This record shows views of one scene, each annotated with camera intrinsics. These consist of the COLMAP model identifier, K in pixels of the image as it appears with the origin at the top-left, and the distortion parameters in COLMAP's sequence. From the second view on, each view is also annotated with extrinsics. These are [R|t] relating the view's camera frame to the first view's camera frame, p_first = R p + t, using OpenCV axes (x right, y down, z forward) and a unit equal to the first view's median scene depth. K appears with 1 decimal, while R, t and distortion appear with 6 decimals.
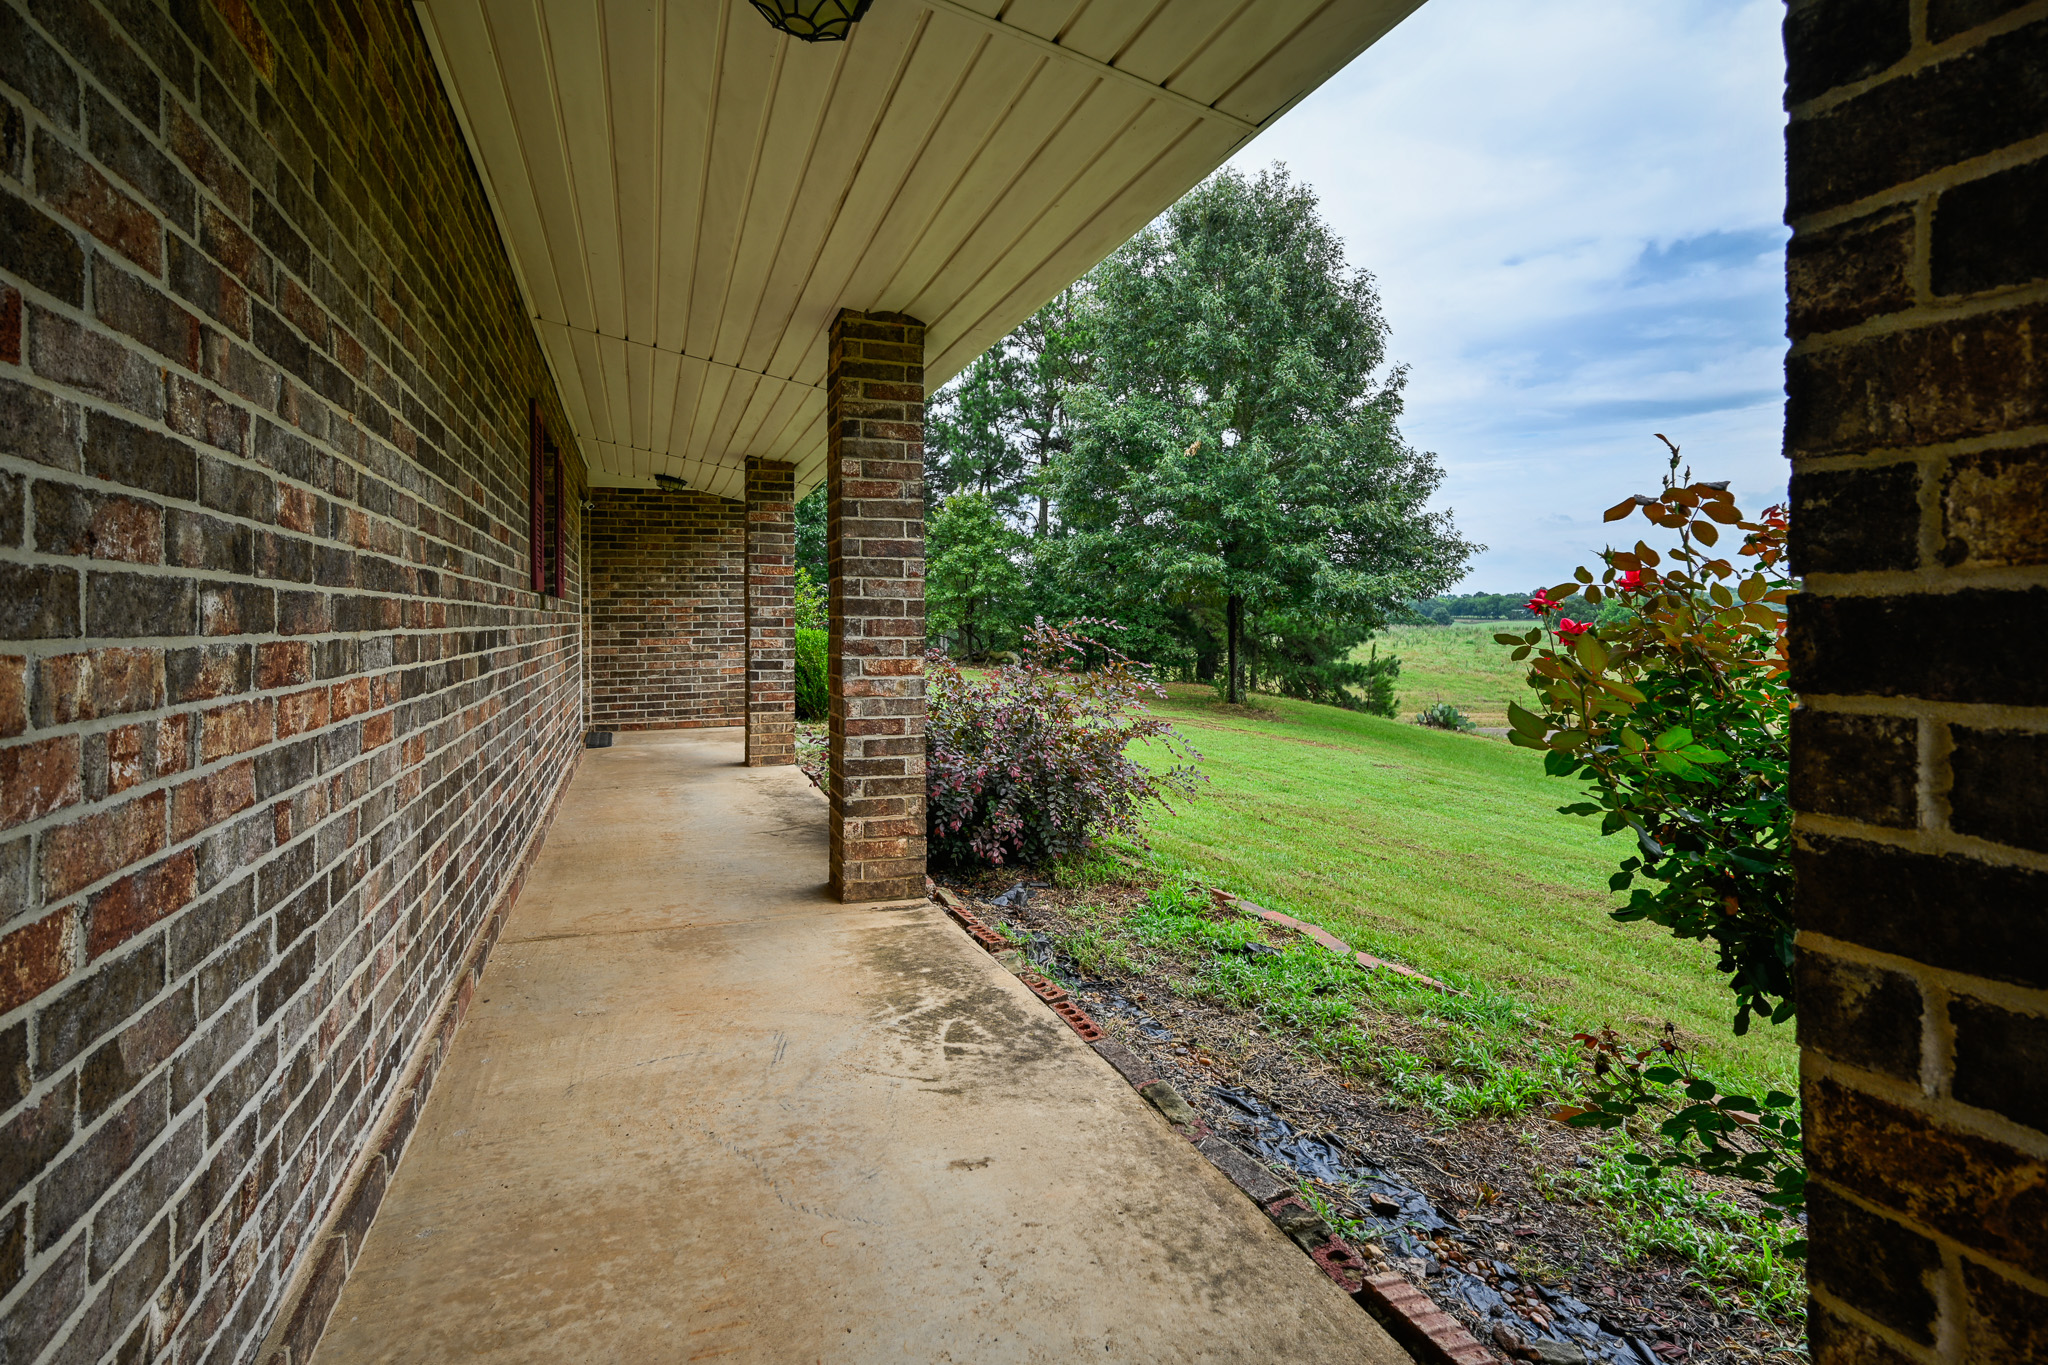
lens RADIAL K [[988.0, 0, 1009.2], [0, 988.0, 625.7], [0, 0, 1]] dist [-0.000153, 0.000012]
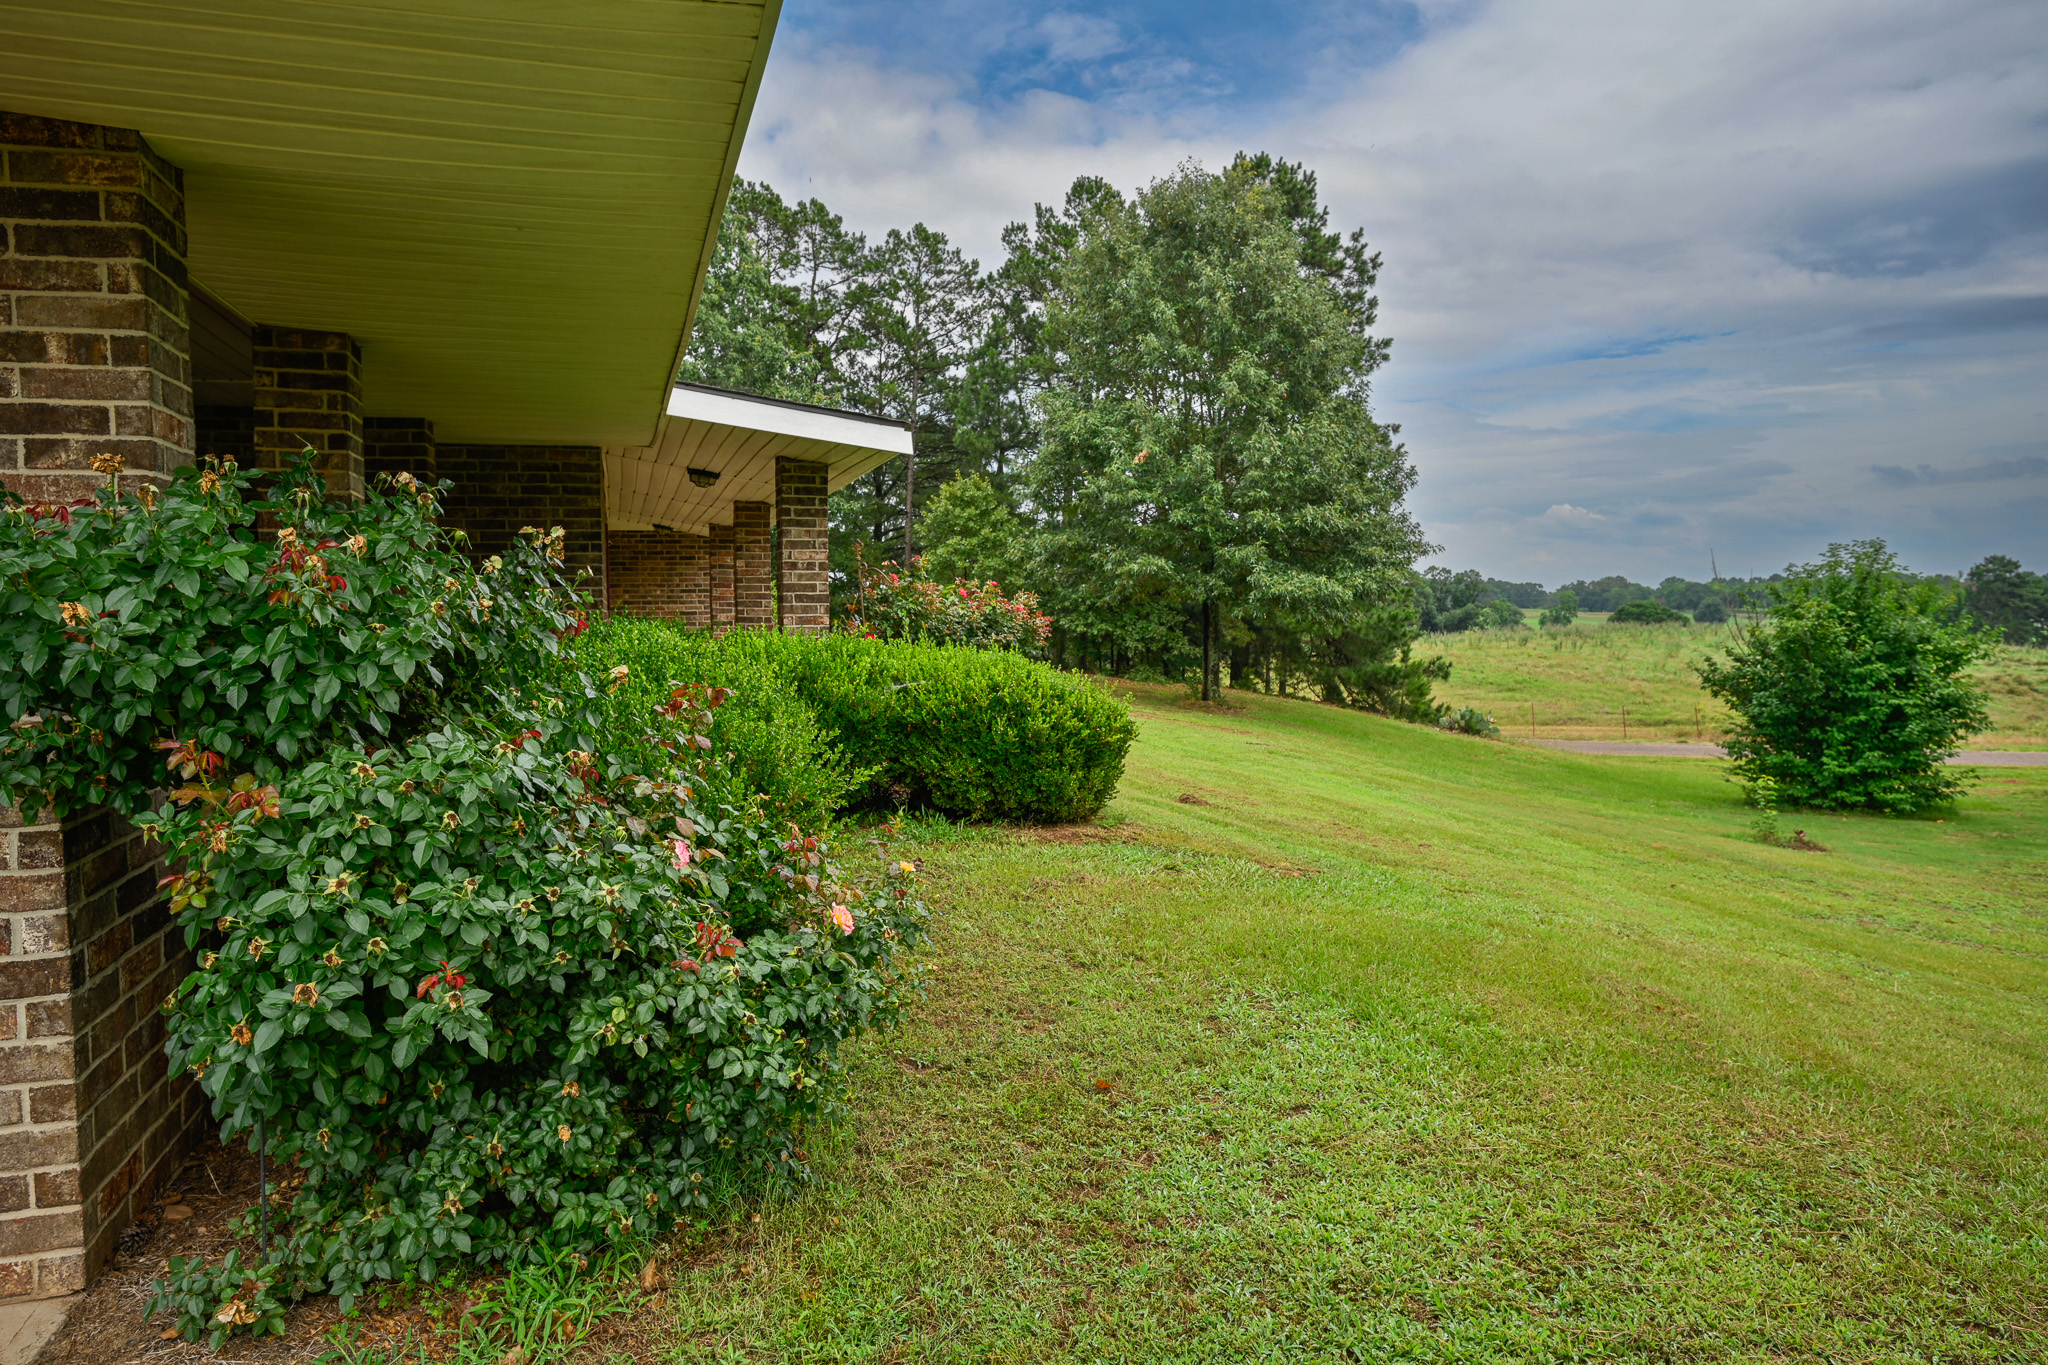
lens RADIAL K [[1387.9, 0, 1017.8], [0, 1387.9, 678.1], [0, 0, 1]] dist [0.000663, -0.000002]
pose [[0.997583, 0.004935, -0.069310, 0.142218], [-0.002073, 0.999144, 0.041304, -0.002924], [0.069454, -0.041061, 0.996740, -0.446602]]
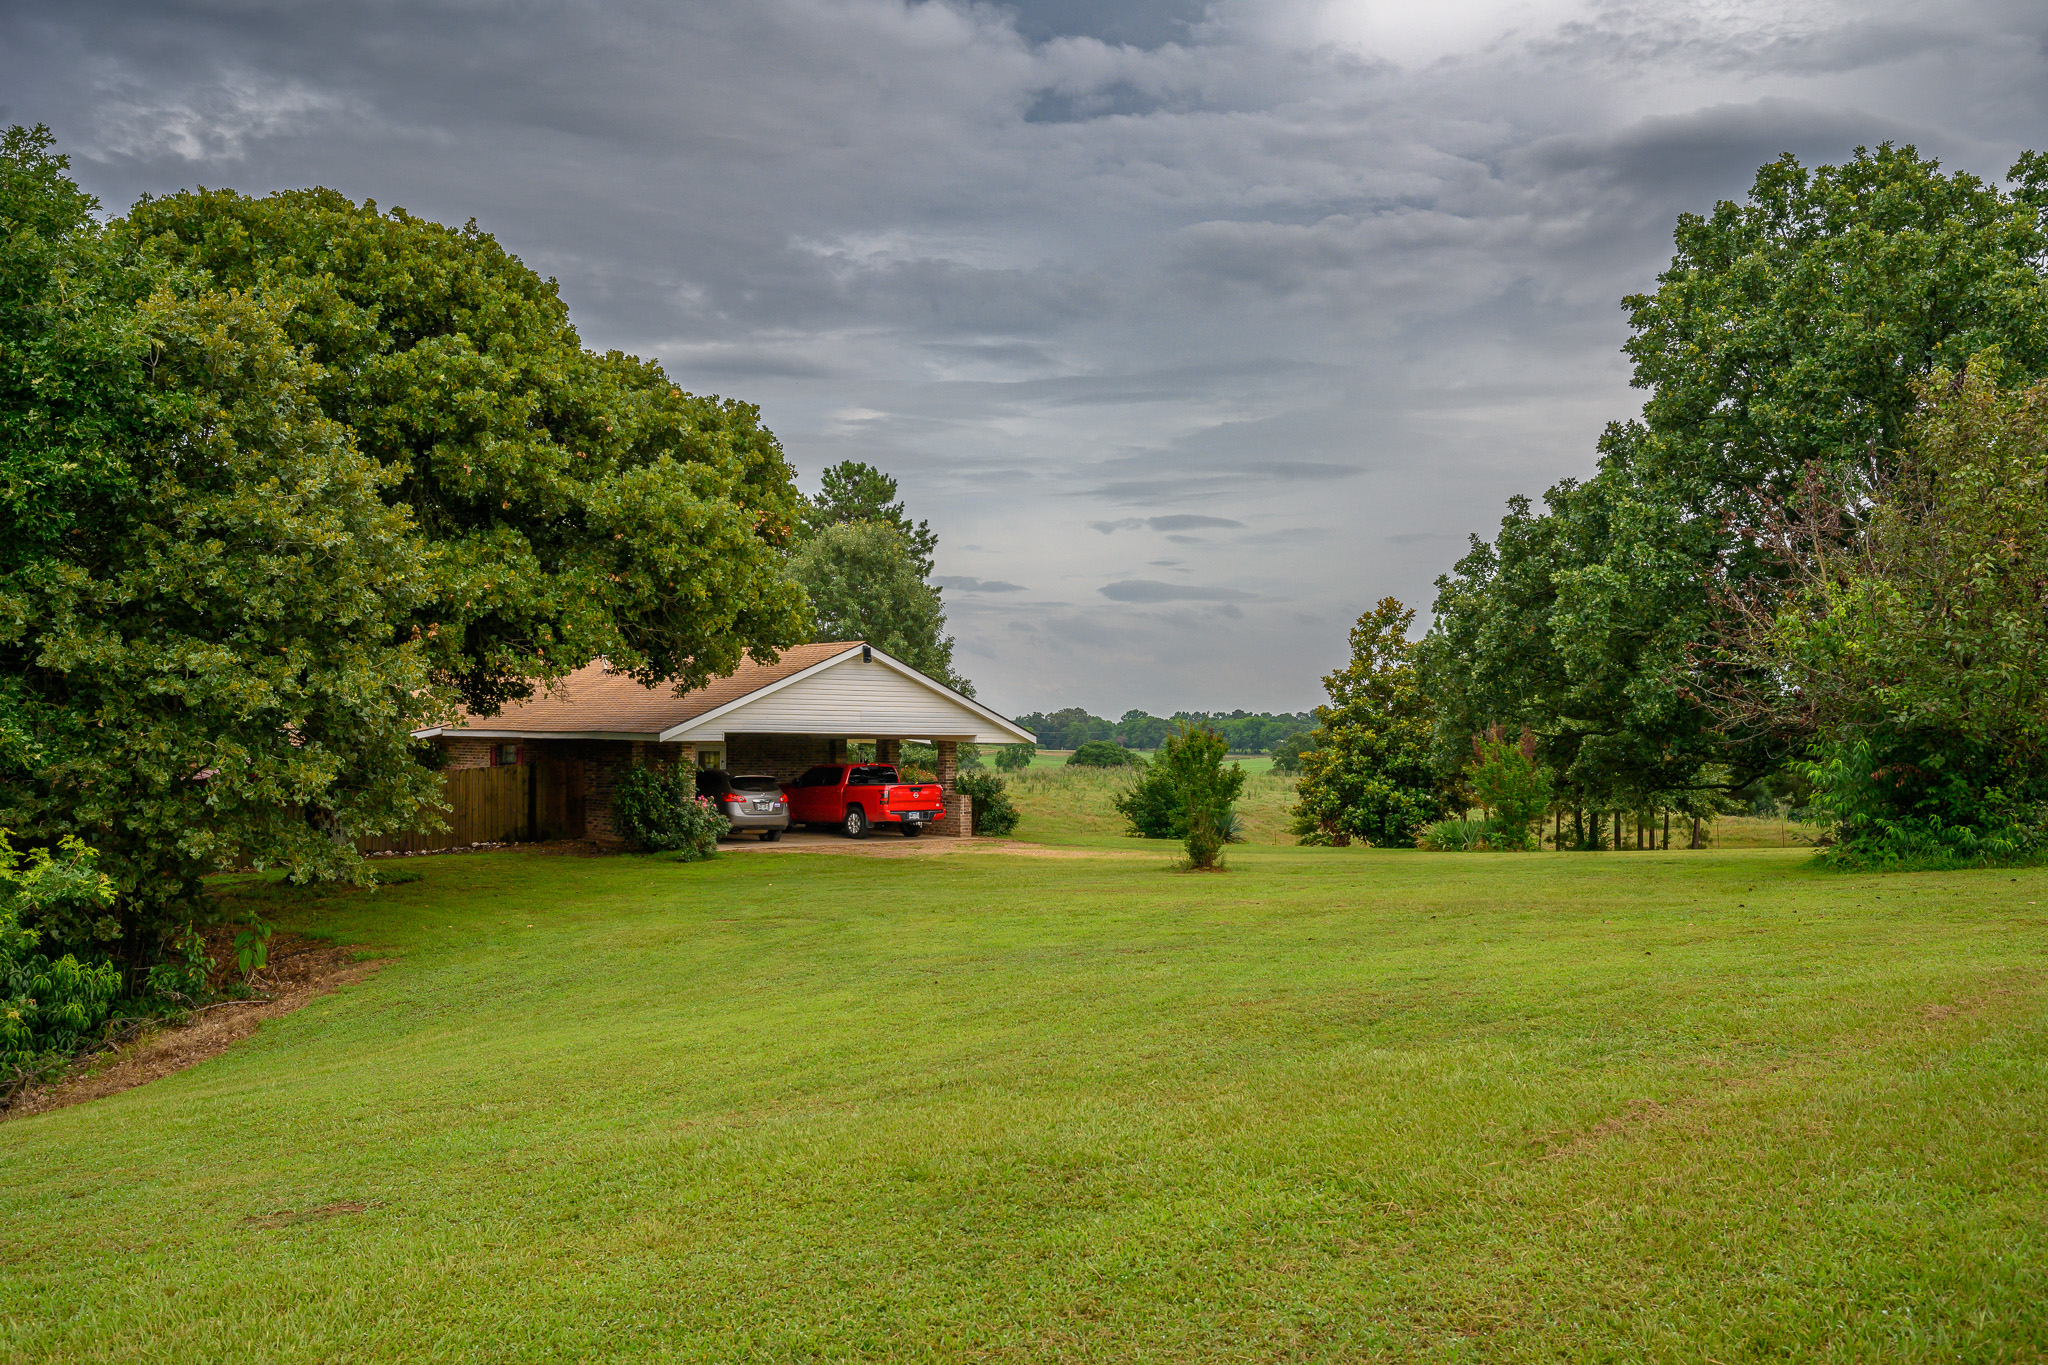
lens RADIAL K [[1754.4, 0, 1025.1], [0, 1754.4, 683.8], [0, 0, 1]] dist [0.005743, 0.016413]
pose [[0.952624, 0.029189, 0.302746, -0.473293], [-0.016827, 0.998918, -0.043362, -0.030348], [-0.303684, 0.036213, 0.952084, -2.196965]]
